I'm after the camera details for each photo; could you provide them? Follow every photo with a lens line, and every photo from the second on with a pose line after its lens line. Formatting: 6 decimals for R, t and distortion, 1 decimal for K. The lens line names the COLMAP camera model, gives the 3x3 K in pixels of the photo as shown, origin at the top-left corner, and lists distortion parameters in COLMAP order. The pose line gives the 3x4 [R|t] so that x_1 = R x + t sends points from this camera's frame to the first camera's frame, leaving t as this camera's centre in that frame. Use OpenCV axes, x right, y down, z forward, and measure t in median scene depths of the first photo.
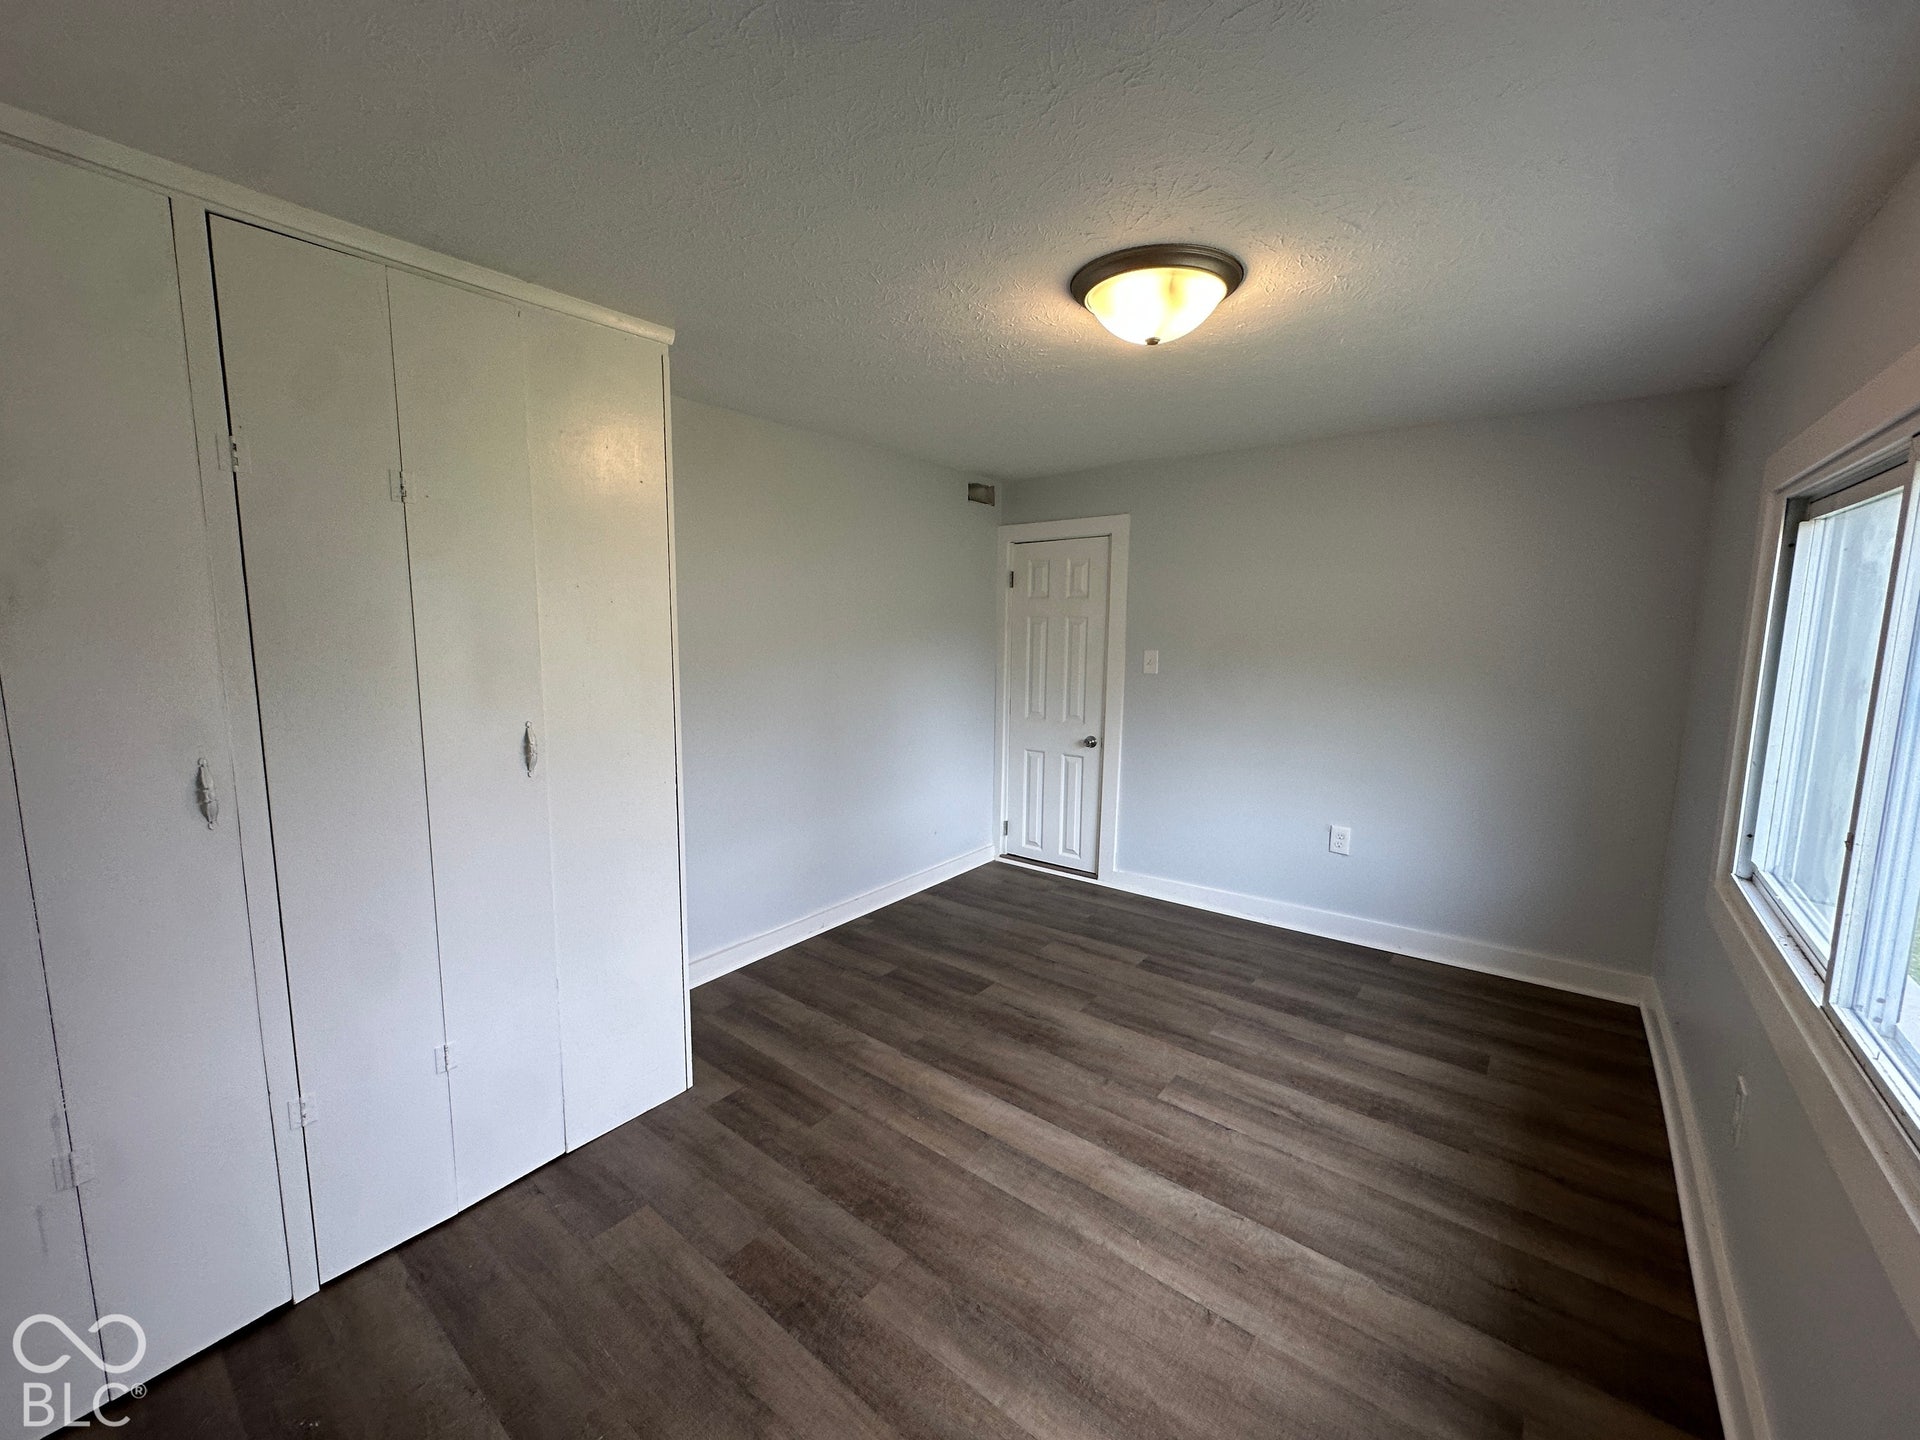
lens RADIAL K [[765.3, 0, 960.1], [0, 765.3, 716.4], [0, 0, 1]] dist [-0.003754, 0.000697]
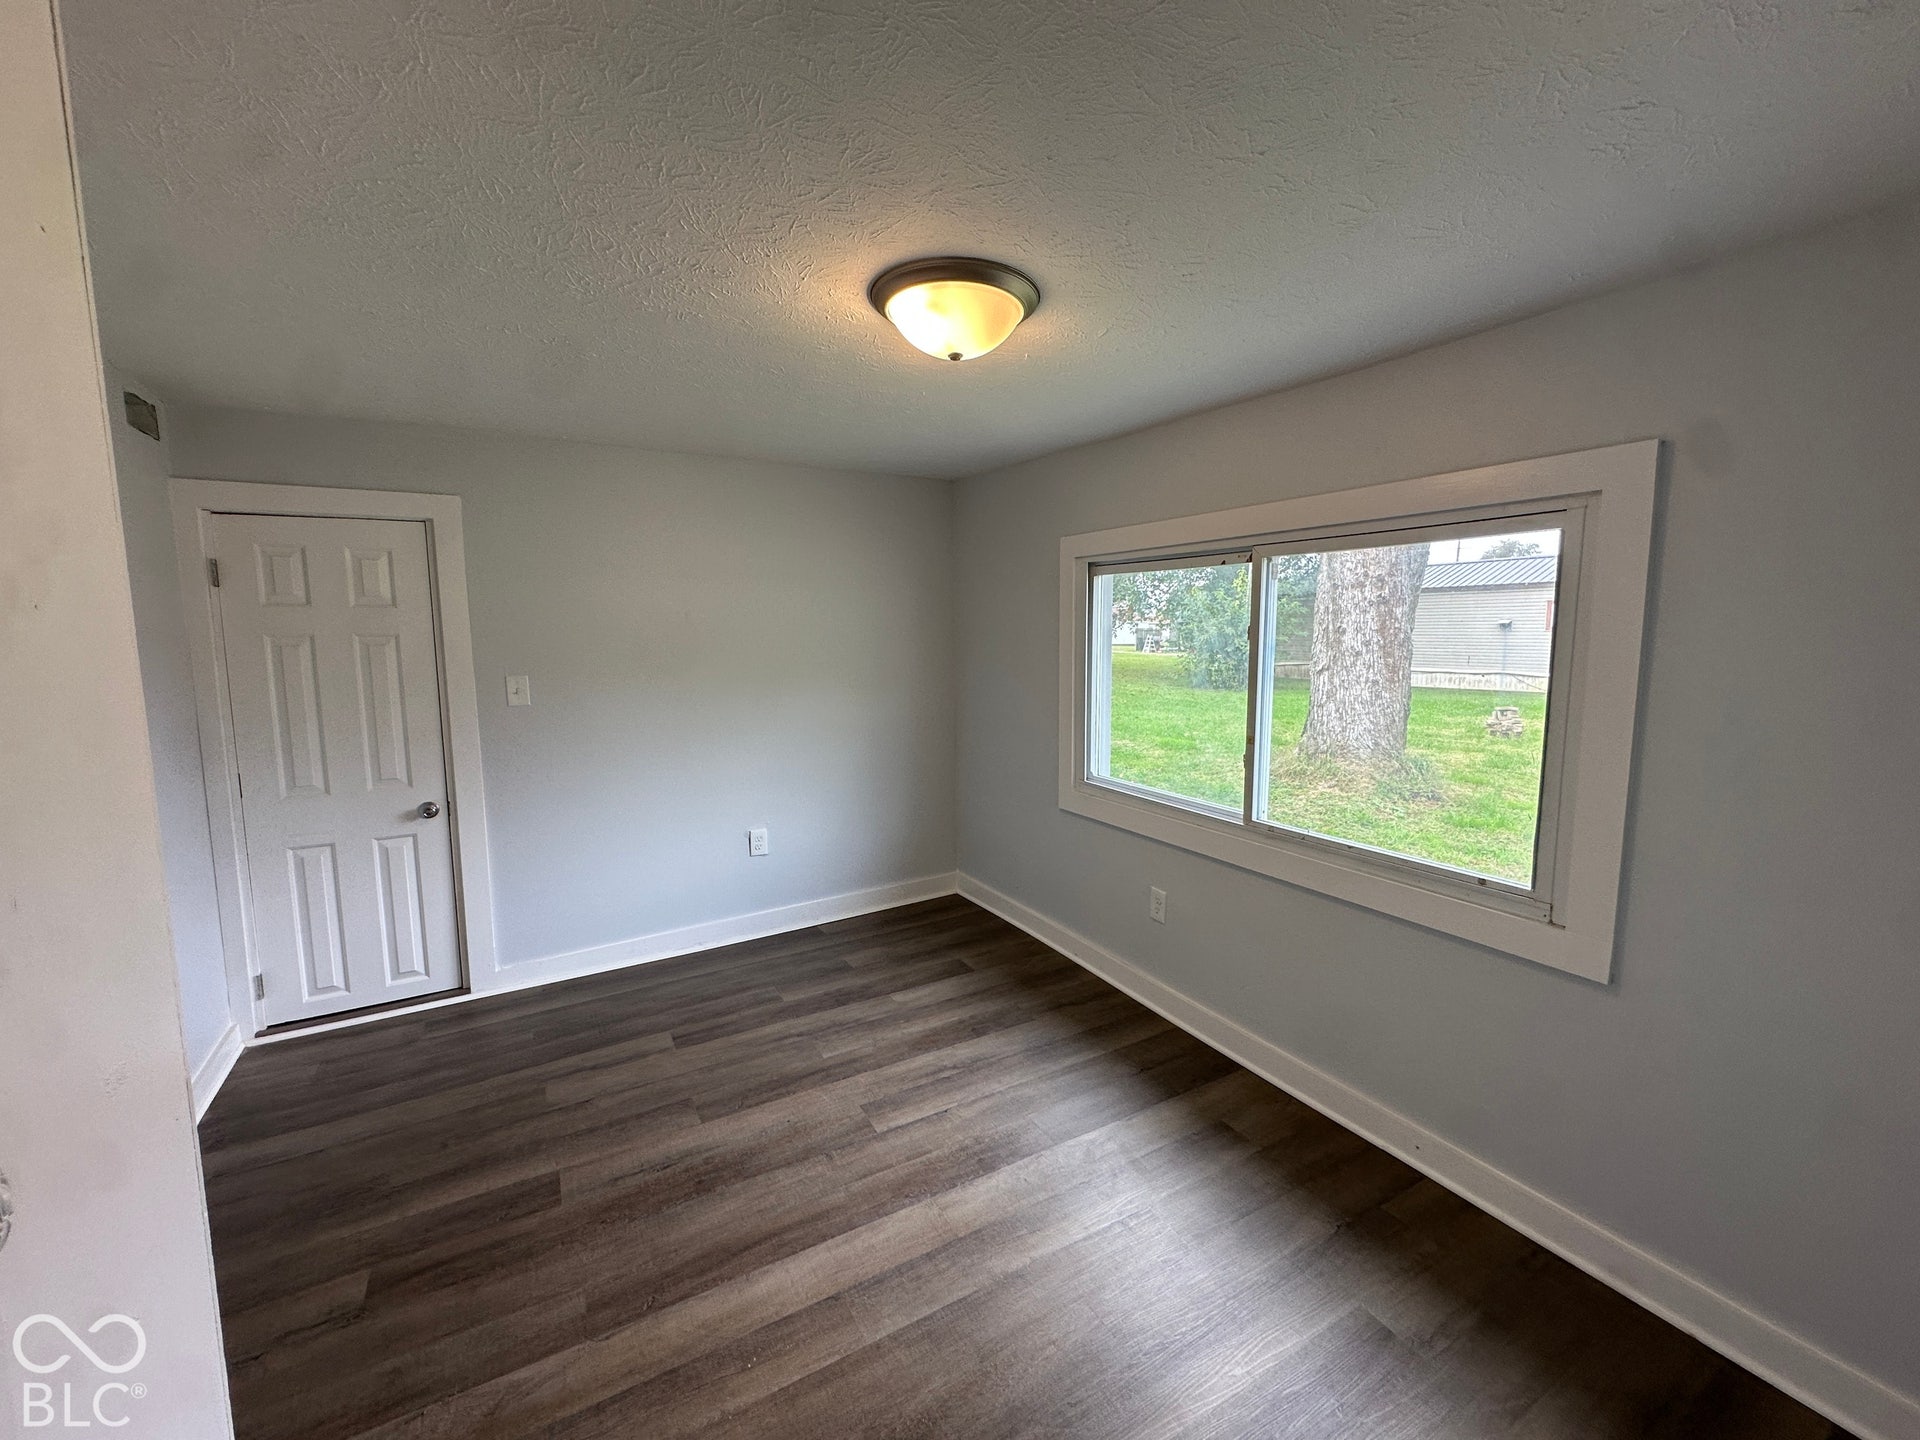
lens RADIAL K [[765.3, 0, 958.9], [0, 765.3, 716.1], [0, 0, 1]] dist [-0.003754, 0.000697]
pose [[0.369681, -0.110701, 0.922540, -0.504806], [0.125789, 0.989699, 0.068354, -0.068392], [-0.920605, 0.090776, 0.379798, 0.468954]]
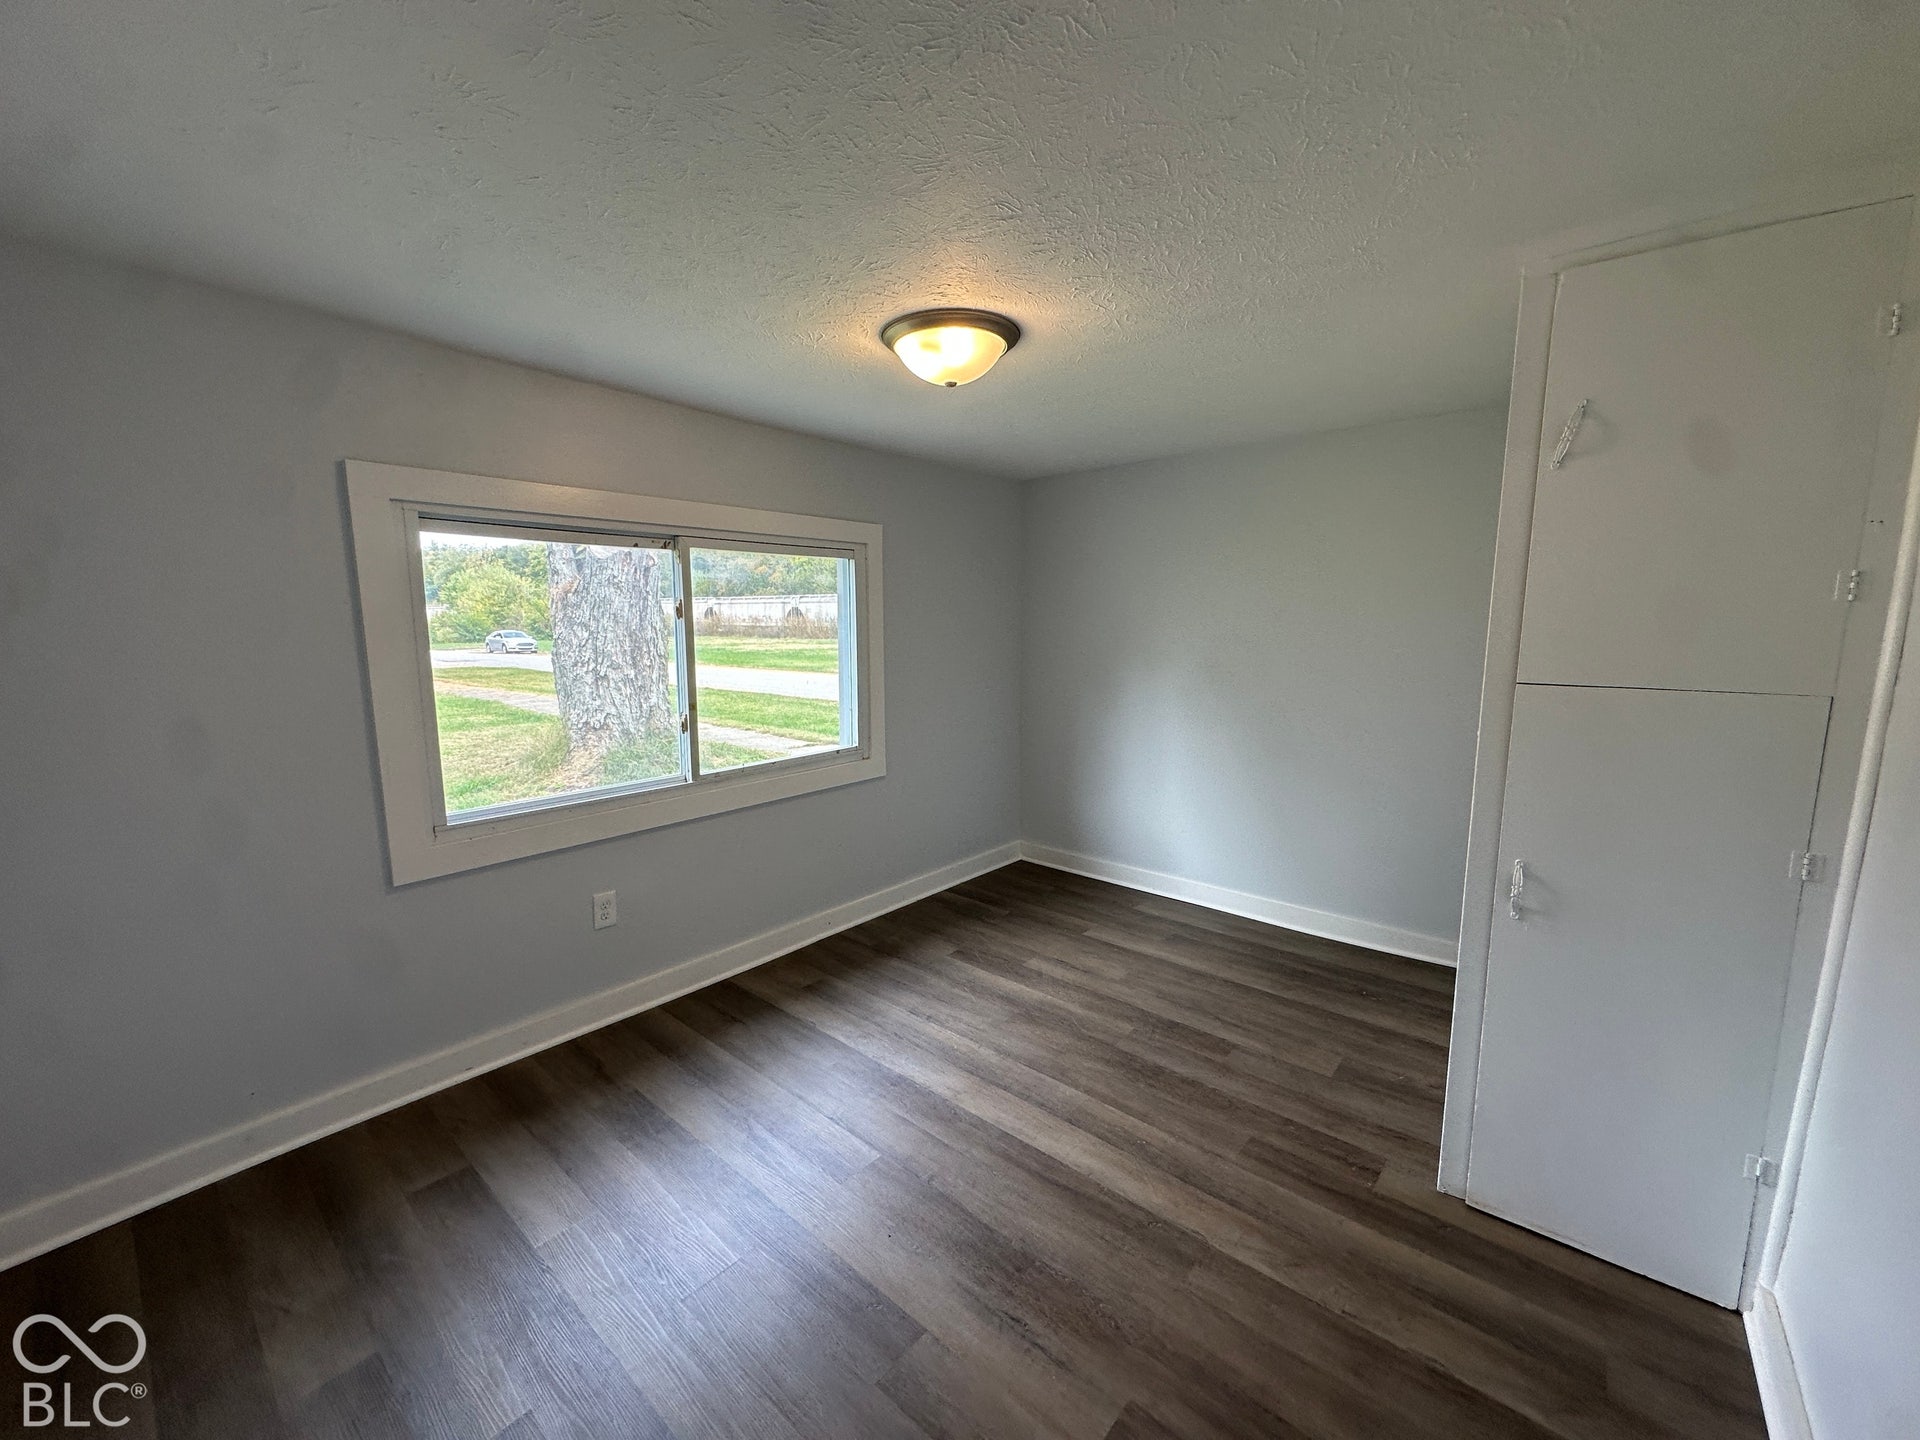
lens RADIAL K [[765.3, 0, 957.3], [0, 765.3, 718.1], [0, 0, 1]] dist [-0.003754, 0.000697]
pose [[-0.999439, -0.010410, 0.031834, 0.138913], [-0.001589, 0.964143, 0.265380, -0.213395], [-0.033455, 0.265181, -0.963618, 1.626710]]
